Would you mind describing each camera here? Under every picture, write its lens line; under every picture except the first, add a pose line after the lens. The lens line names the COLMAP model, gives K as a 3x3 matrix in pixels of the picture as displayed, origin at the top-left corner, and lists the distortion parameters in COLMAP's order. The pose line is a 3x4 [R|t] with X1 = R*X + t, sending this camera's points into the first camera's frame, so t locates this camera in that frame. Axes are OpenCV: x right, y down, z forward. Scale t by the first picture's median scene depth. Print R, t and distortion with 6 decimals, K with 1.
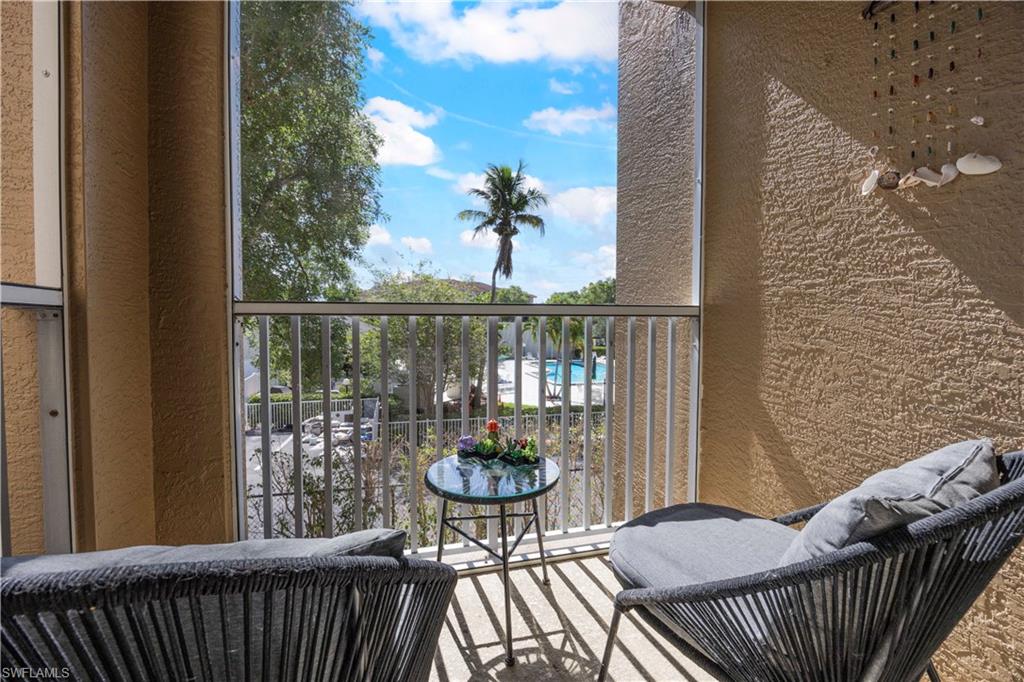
lens RADIAL K [[448.6, 0, 511.2], [0, 448.6, 324.8], [0, 0, 1]] dist [-0.019454, 0.001234]
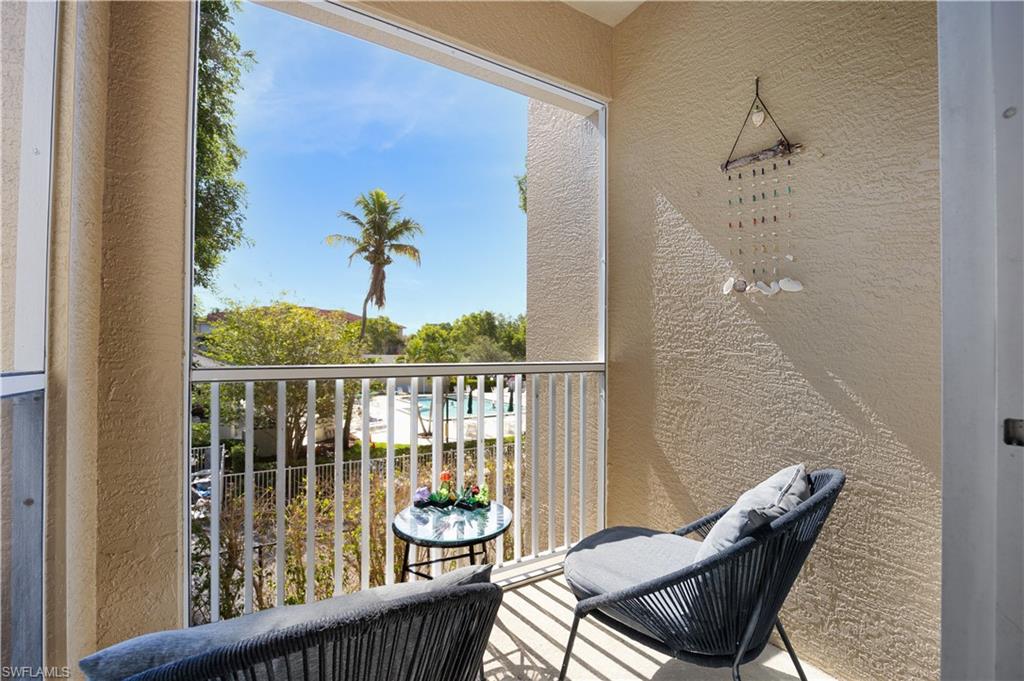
lens RADIAL K [[456.3, 0, 519.8], [0, 456.3, 334.1], [0, 0, 1]] dist [-0.019114, -0.000080]
pose [[0.958053, 0.010707, 0.286390, -0.250277], [0.004503, 0.998616, -0.052398, -0.088235], [-0.286555, 0.051490, 0.956679, -0.202483]]
